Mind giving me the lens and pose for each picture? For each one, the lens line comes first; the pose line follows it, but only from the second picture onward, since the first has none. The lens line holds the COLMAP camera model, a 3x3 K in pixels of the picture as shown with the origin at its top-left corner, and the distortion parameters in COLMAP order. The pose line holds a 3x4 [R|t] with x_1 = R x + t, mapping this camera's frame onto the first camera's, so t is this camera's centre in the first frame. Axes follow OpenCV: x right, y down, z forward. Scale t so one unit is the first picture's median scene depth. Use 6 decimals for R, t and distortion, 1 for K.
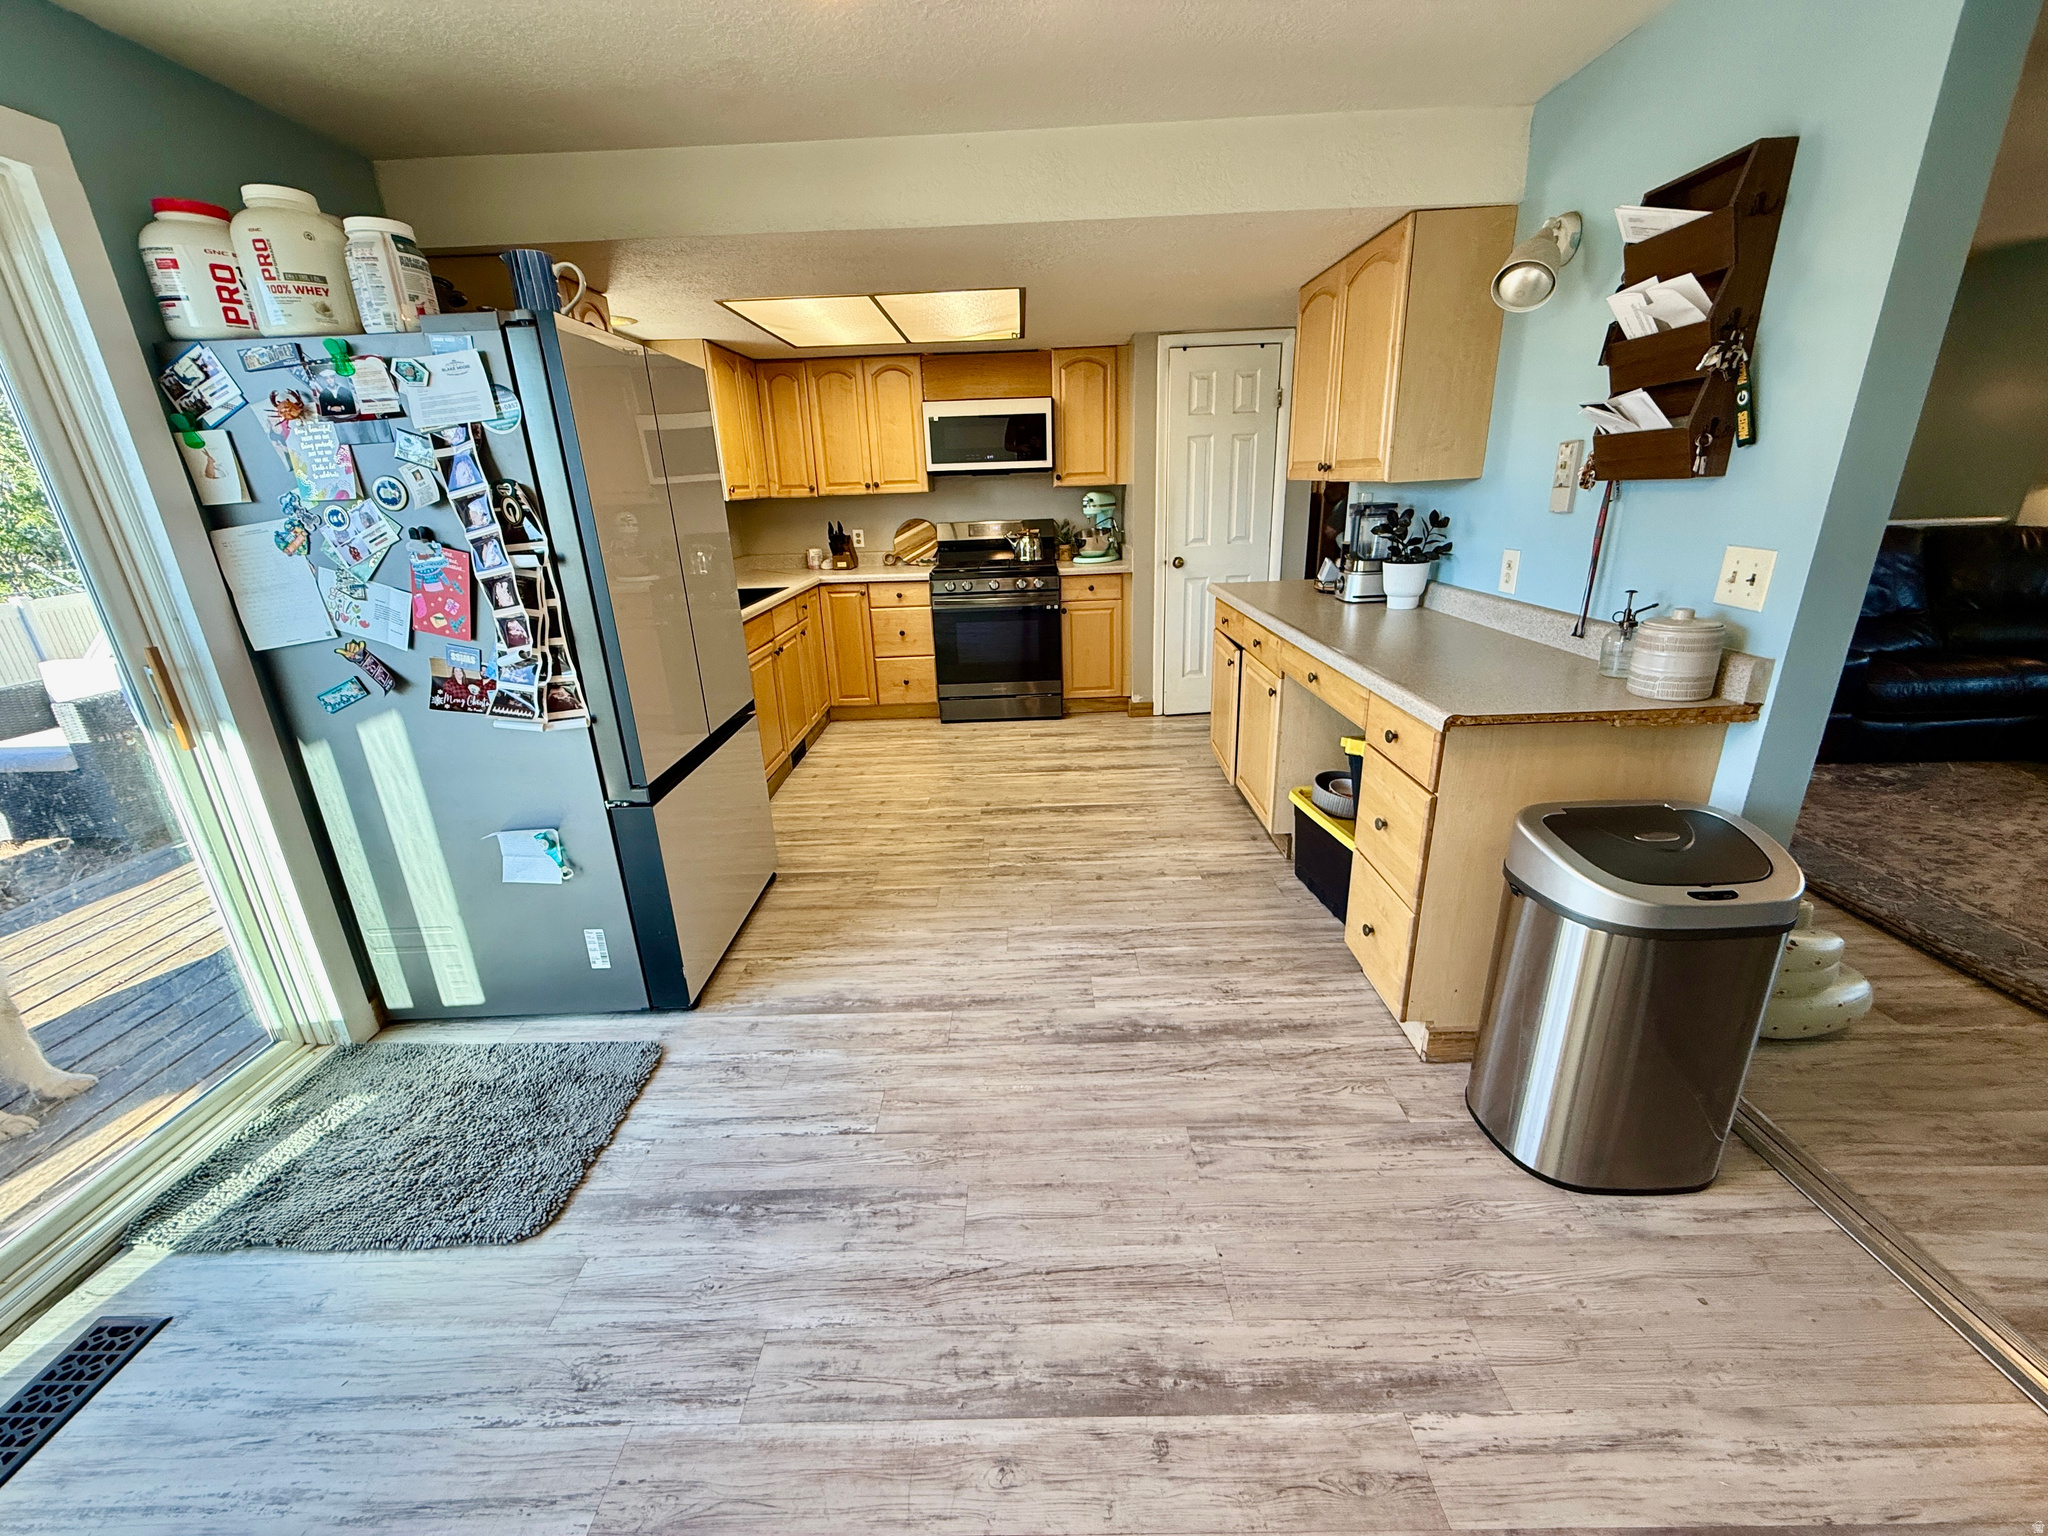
lens RADIAL K [[817.3, 0, 1019.6], [0, 817.3, 769.3], [0, 0, 1]] dist [-0.000026, 0.000056]
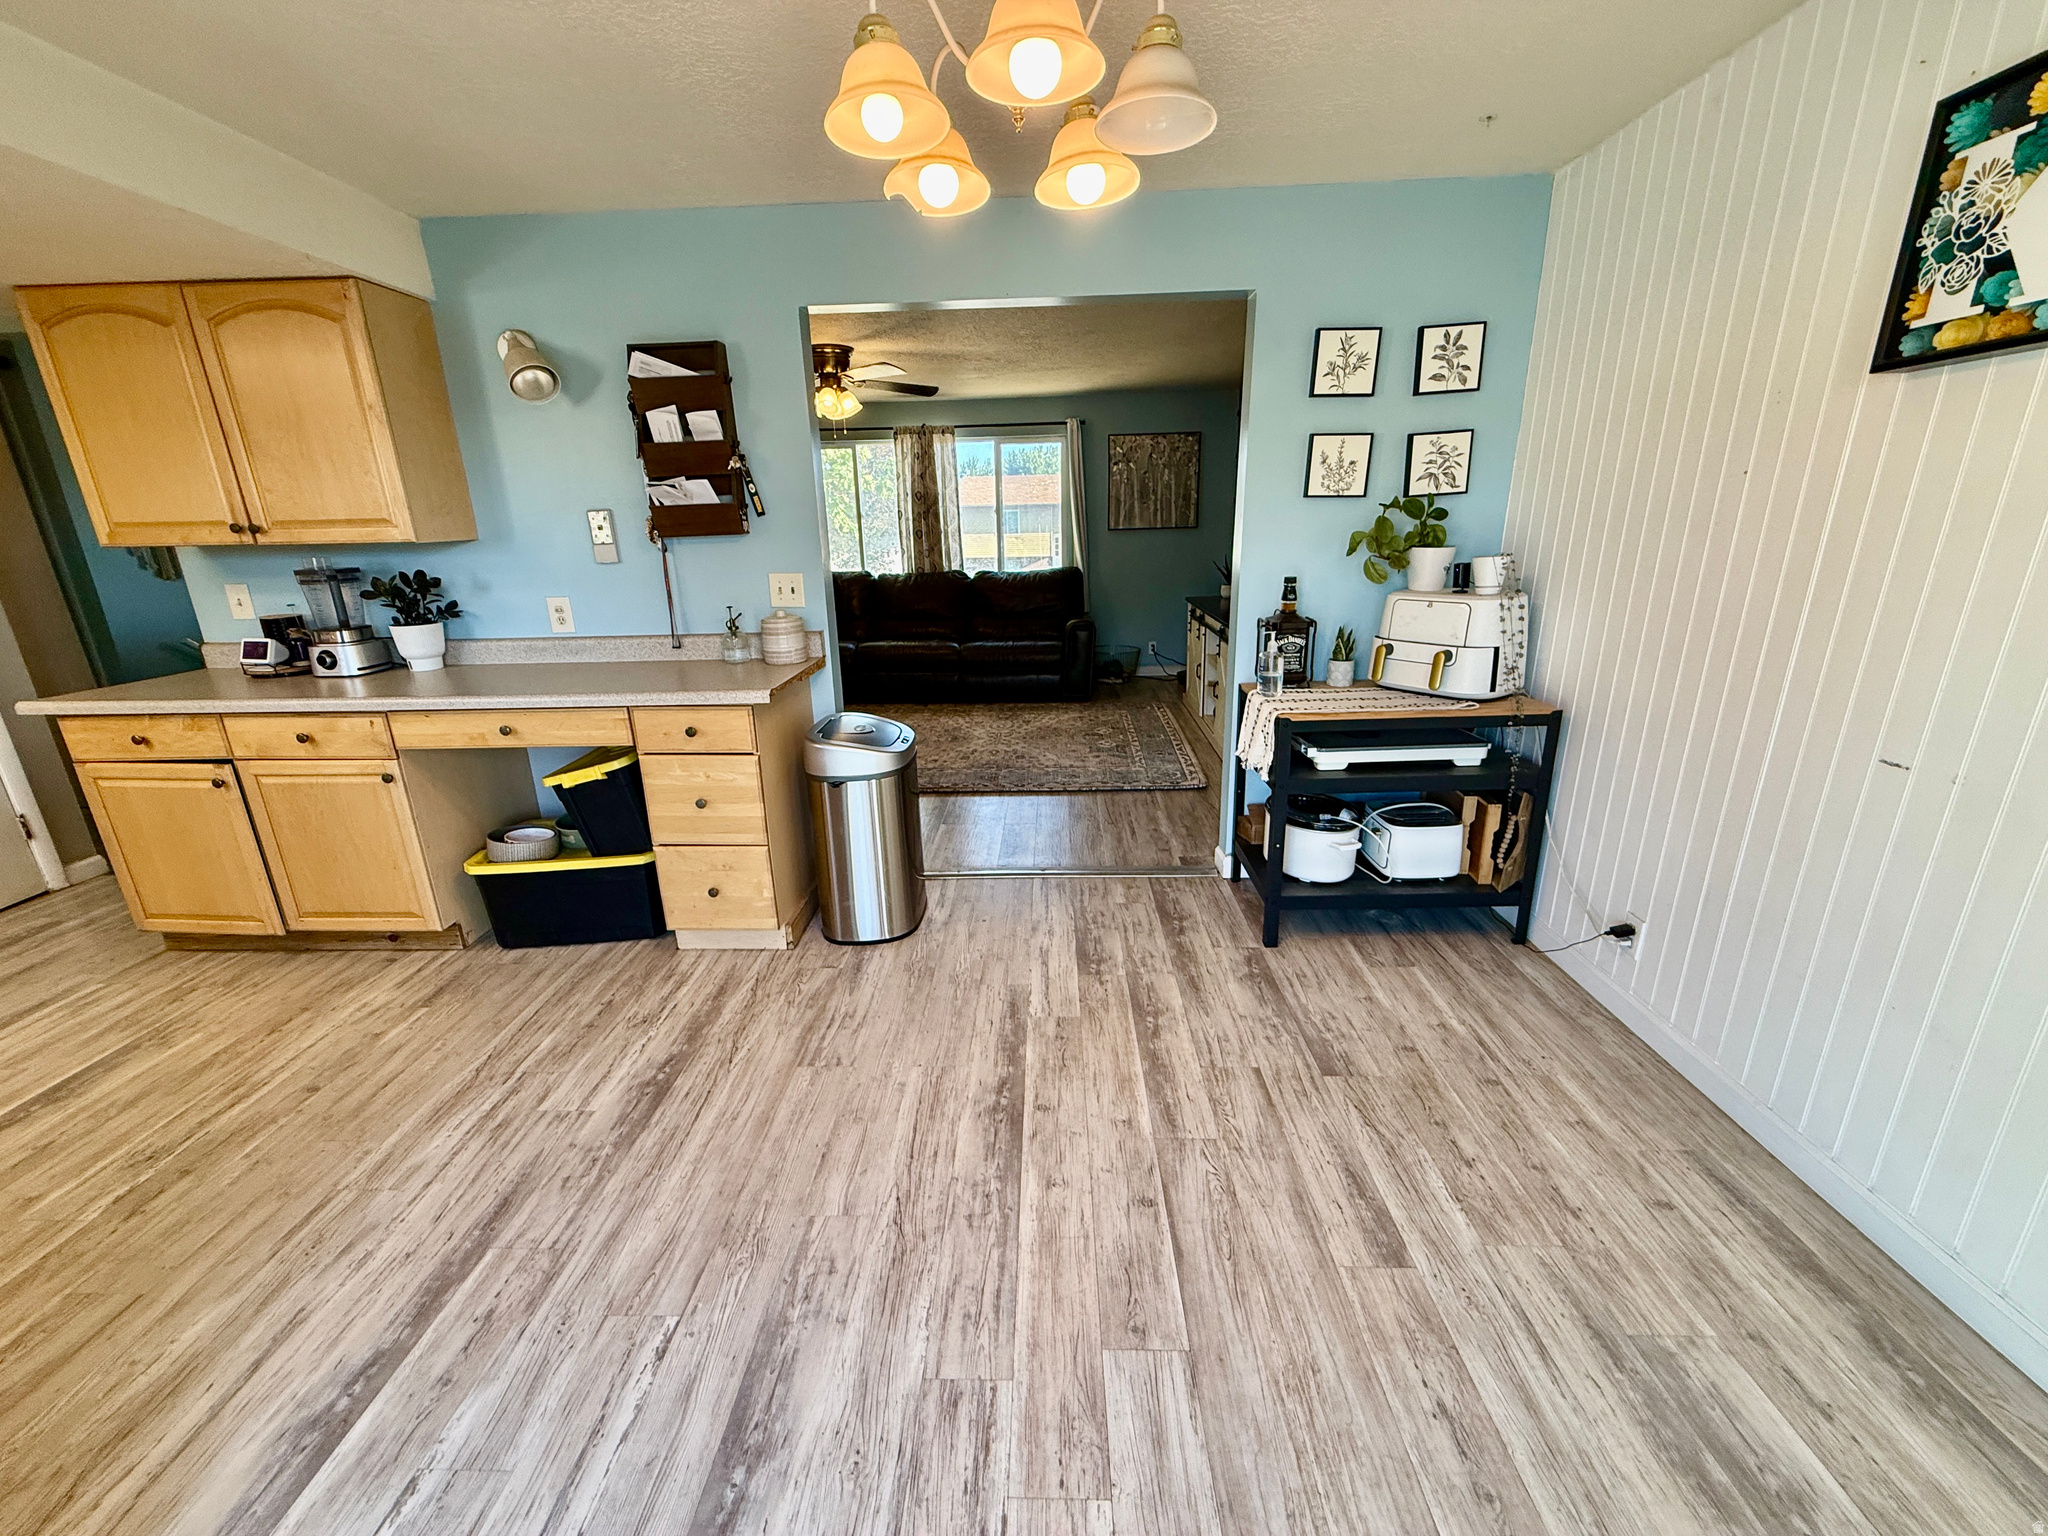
lens RADIAL K [[817.3, 0, 1019.6], [0, 817.3, 769.3], [0, 0, 1]] dist [-0.000026, 0.000056]
pose [[0.027696, -0.259736, 0.965282, -0.709001], [0.351868, 0.906383, 0.233792, -0.097157], [-0.935640, 0.333177, 0.116496, 0.371622]]
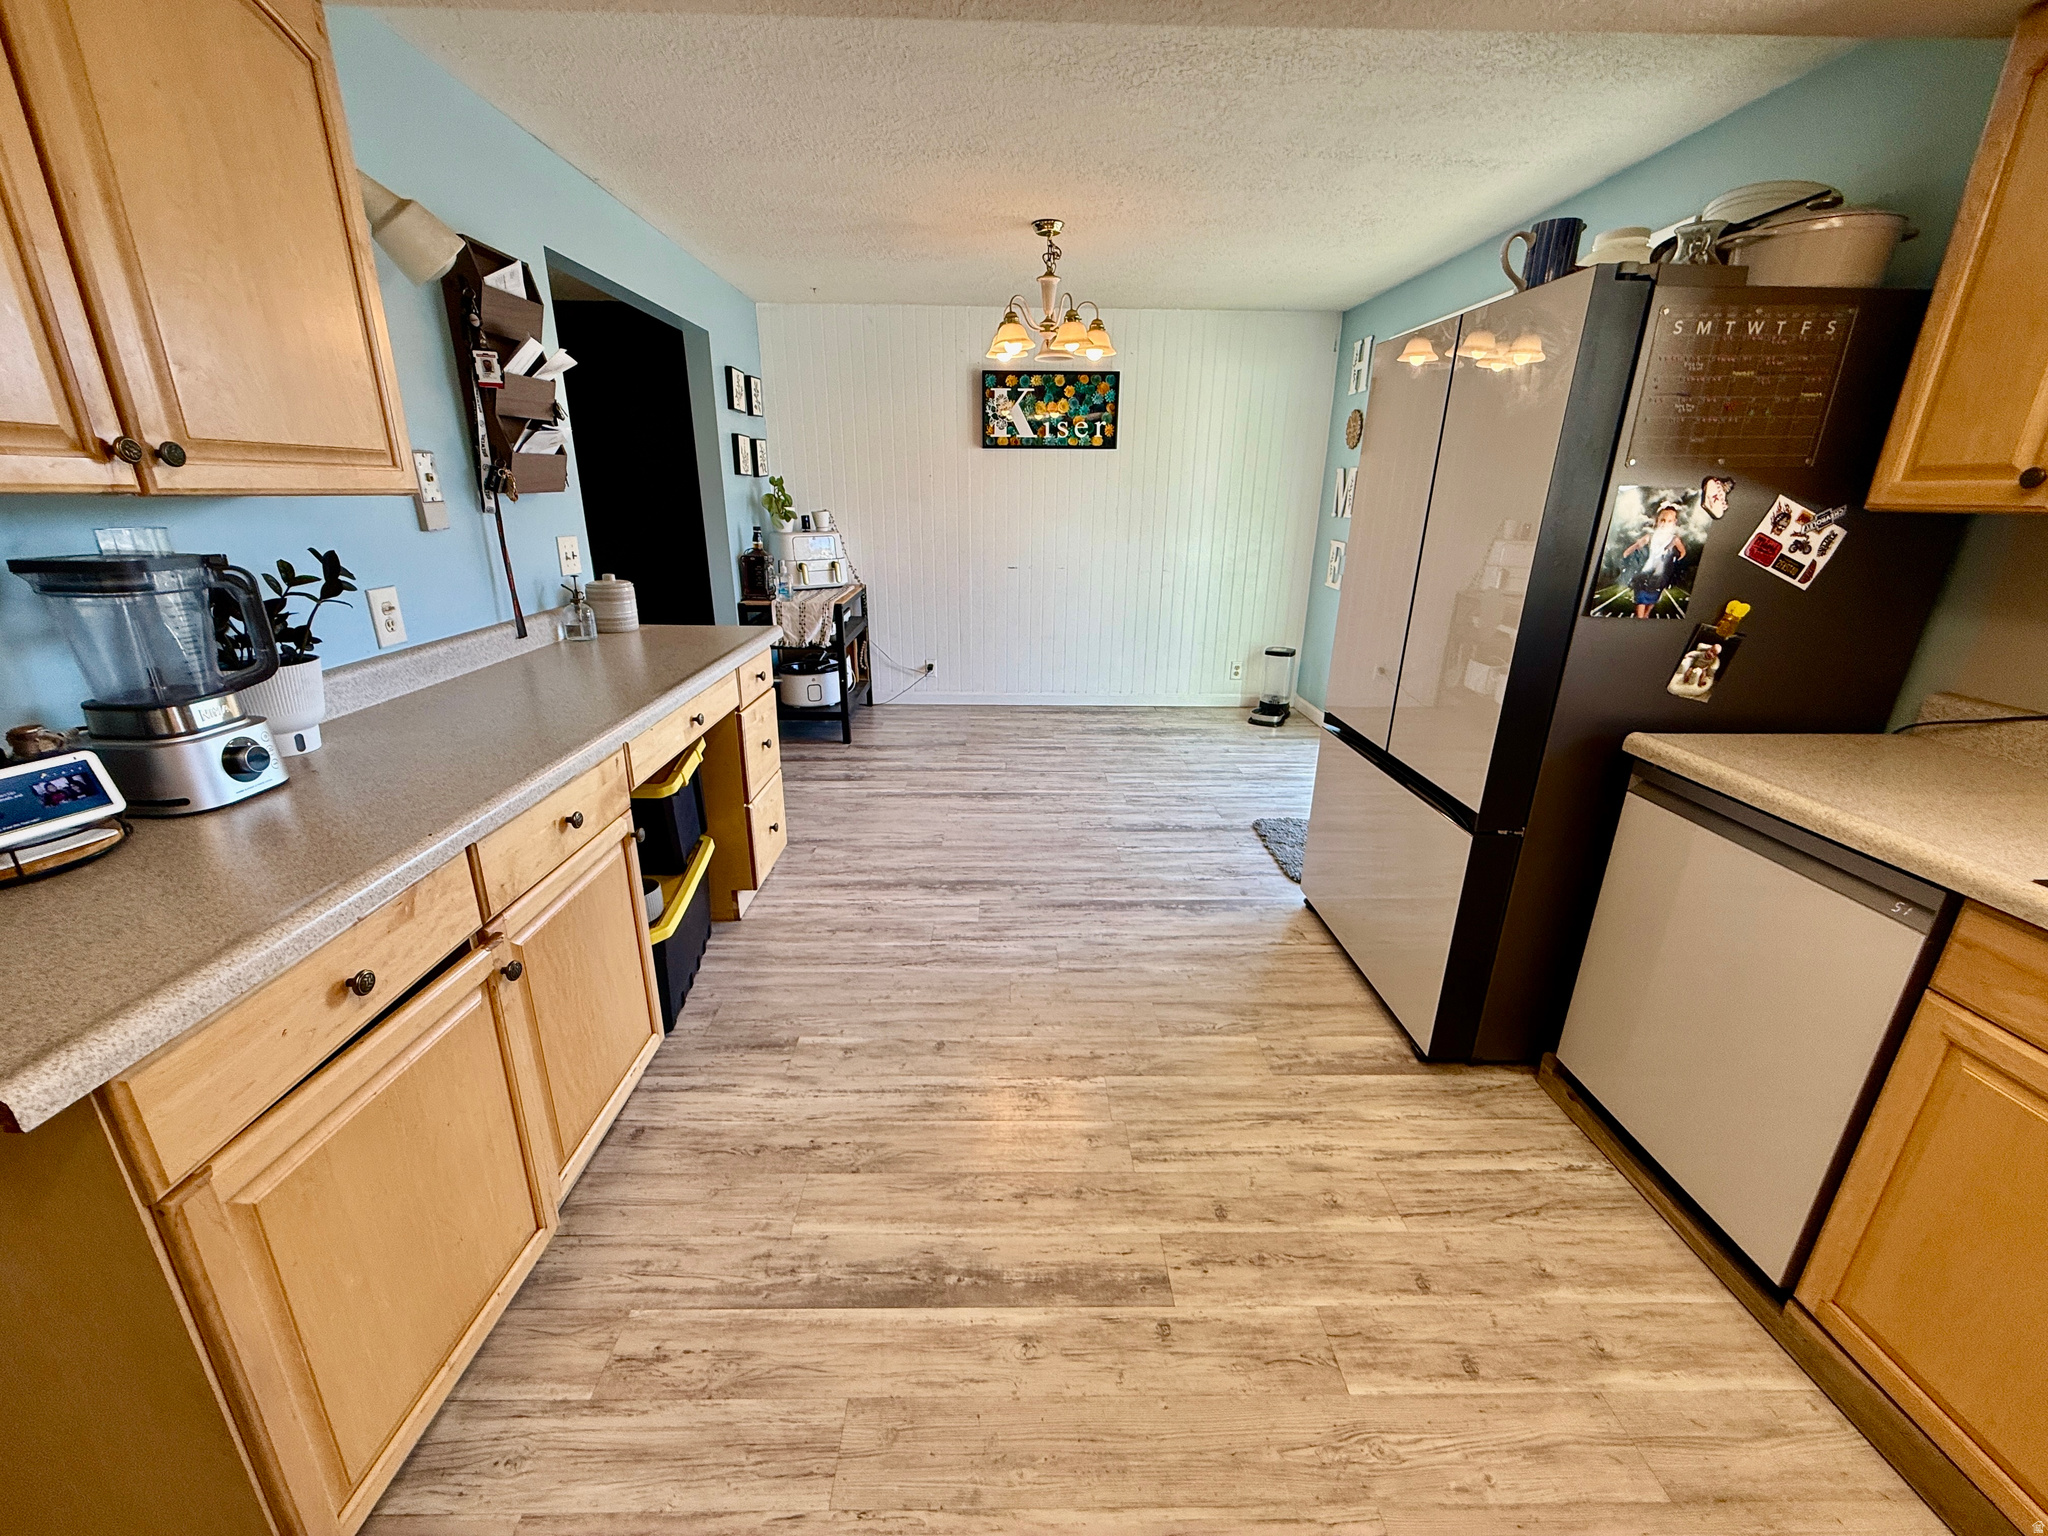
lens RADIAL K [[817.3, 0, 1019.6], [0, 817.3, 769.3], [0, 0, 1]] dist [-0.000026, 0.000056]
pose [[-0.999464, 0.030790, -0.011130, 0.043142], [0.017266, 0.784545, 0.619831, -0.701434], [0.027817, 0.619307, -0.784656, 2.023854]]
